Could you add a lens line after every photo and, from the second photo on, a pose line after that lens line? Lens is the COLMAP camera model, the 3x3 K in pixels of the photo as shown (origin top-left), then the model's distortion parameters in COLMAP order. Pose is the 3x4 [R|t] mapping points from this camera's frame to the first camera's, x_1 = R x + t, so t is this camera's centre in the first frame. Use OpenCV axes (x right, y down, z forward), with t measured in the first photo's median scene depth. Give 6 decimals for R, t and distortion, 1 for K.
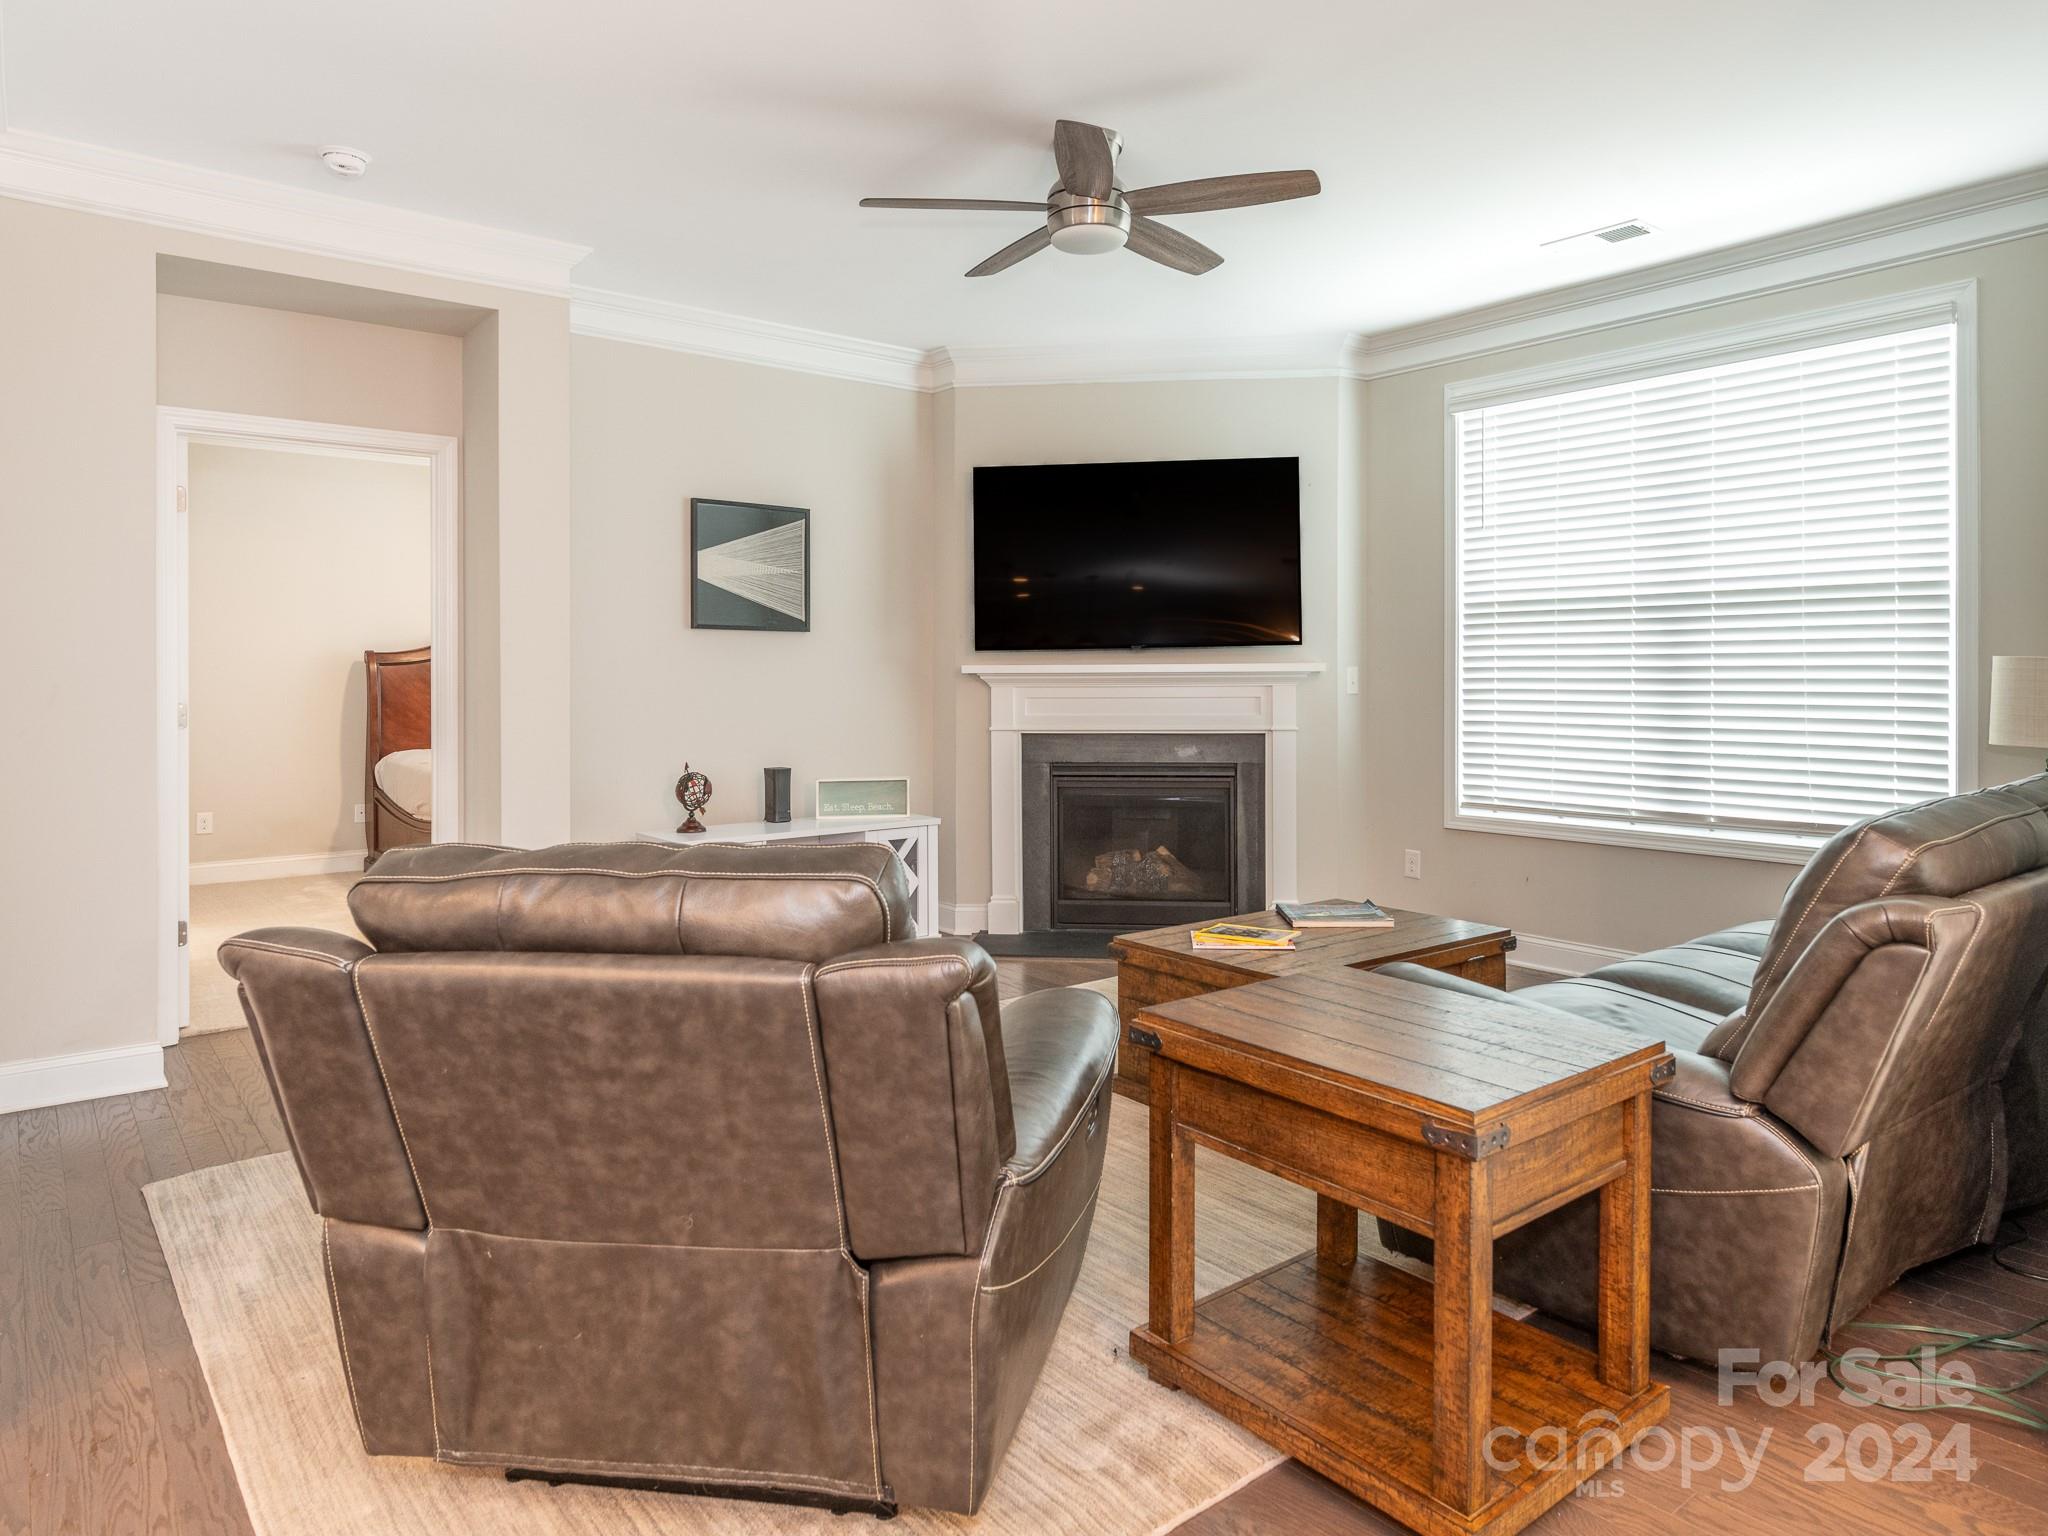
lens RADIAL K [[1266.2, 0, 1024.3], [0, 1266.2, 676.0], [0, 0, 1]] dist [0.003555, 0.000450]
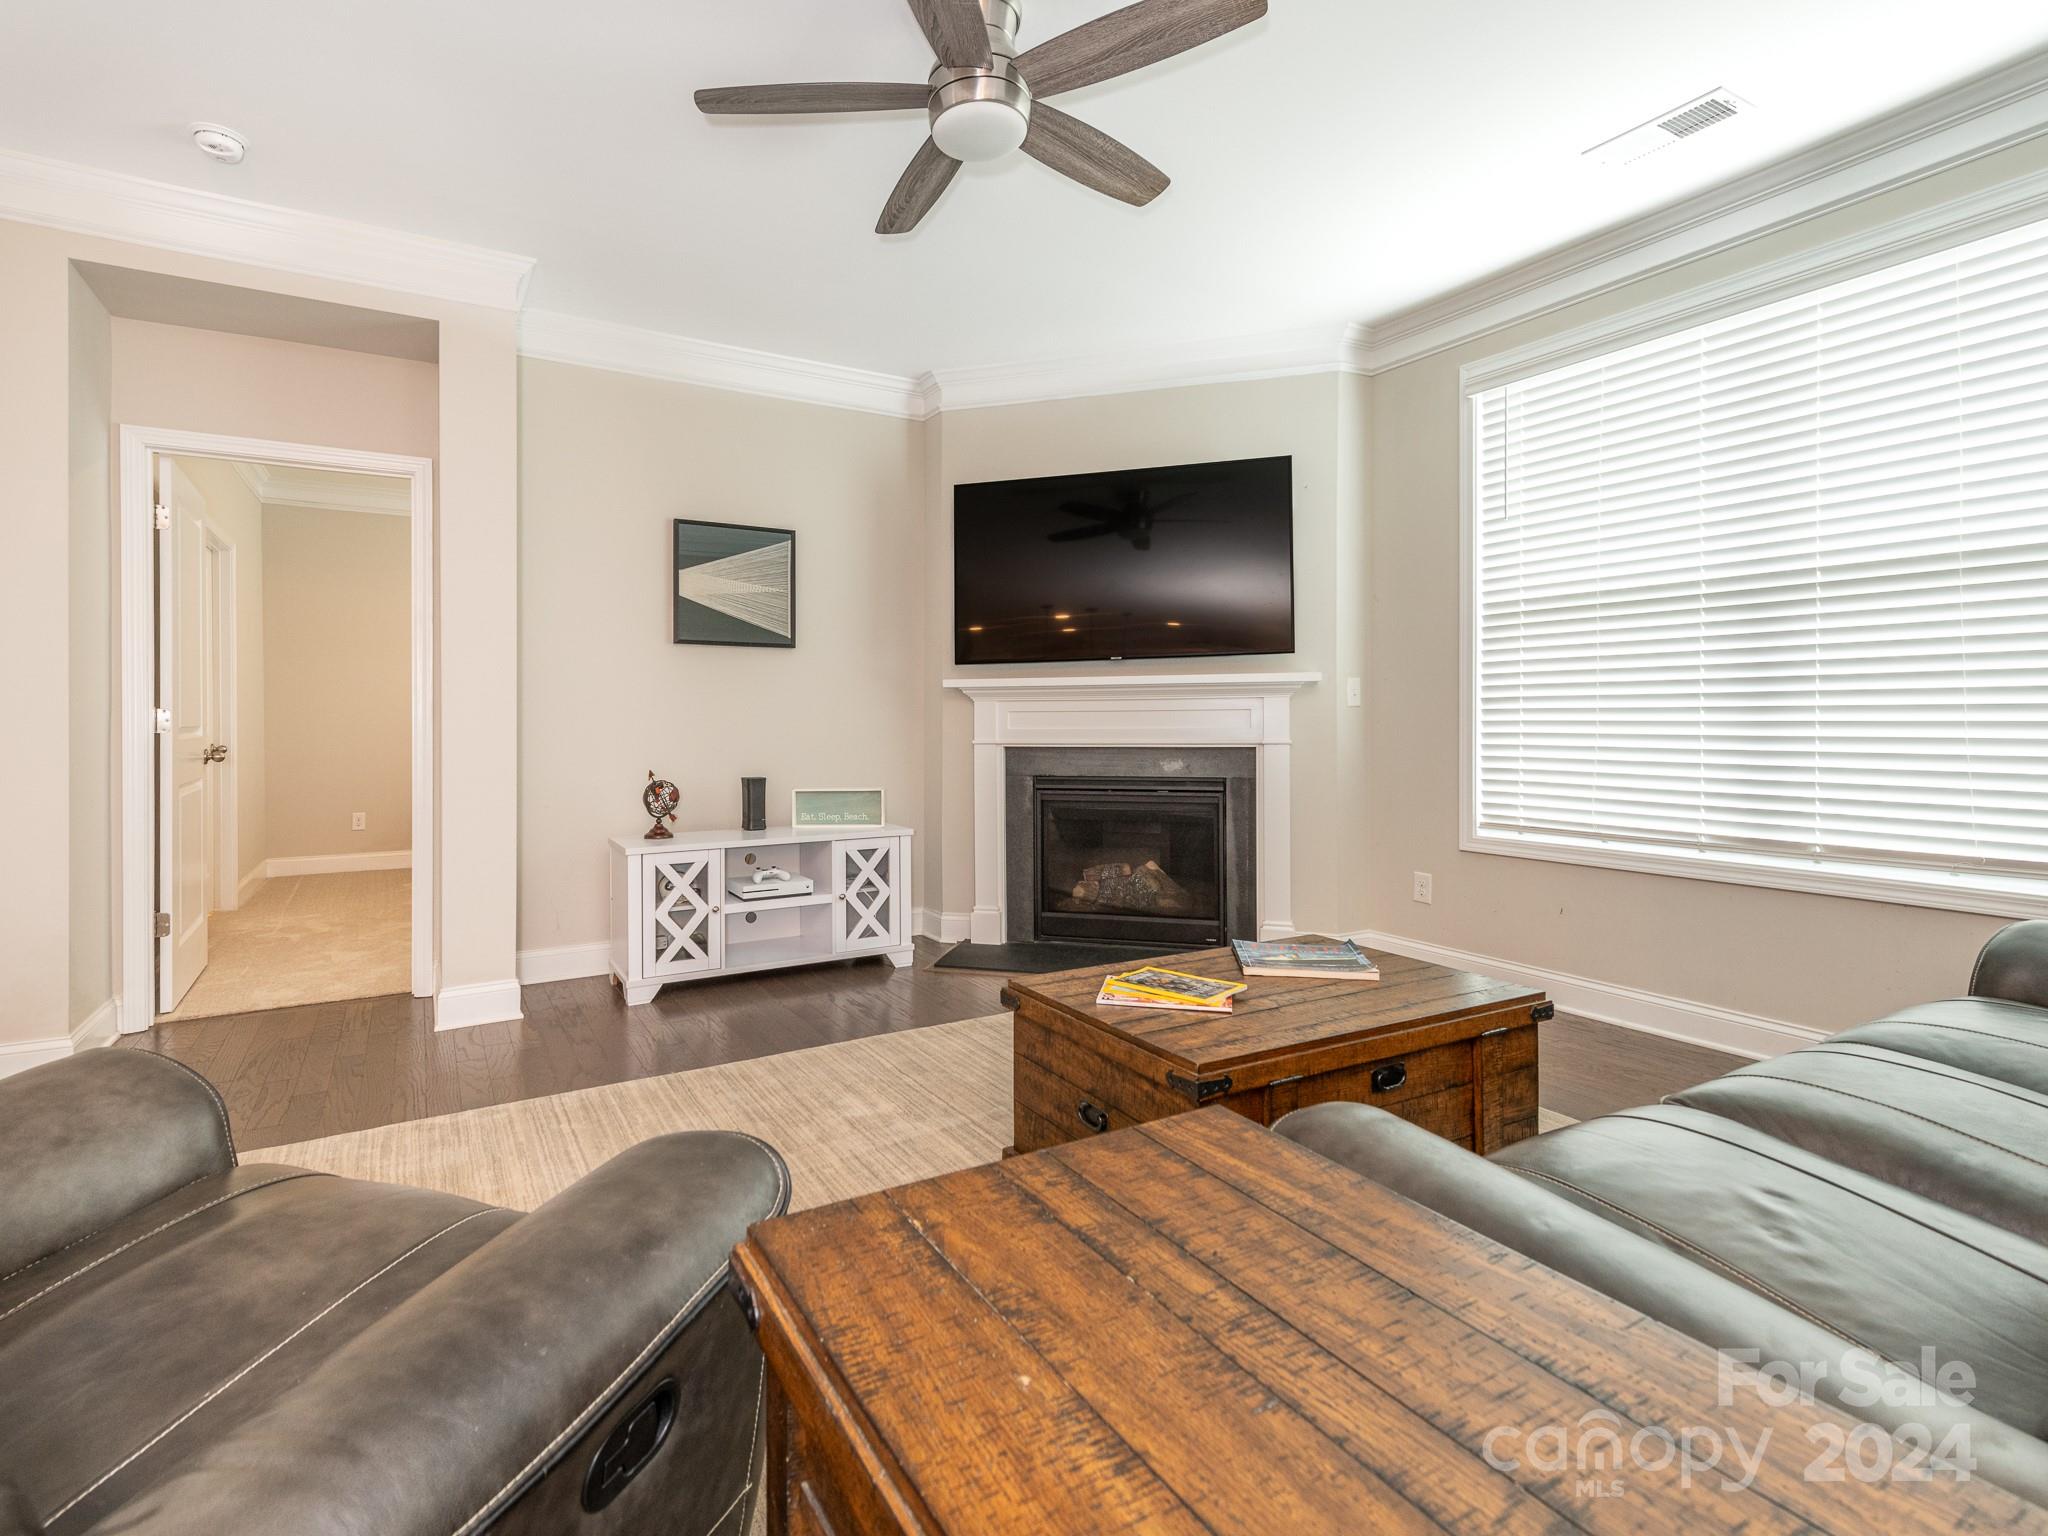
lens RADIAL K [[967.6, 0, 923.8], [0, 967.6, 721.7], [0, 0, 1]] dist [0.019442, -0.008171]
pose [[0.981387, -0.003115, -0.192013, 0.087199], [0.003997, 0.999983, 0.004204, 0.022881], [0.191997, -0.004893, 0.981383, 0.236831]]
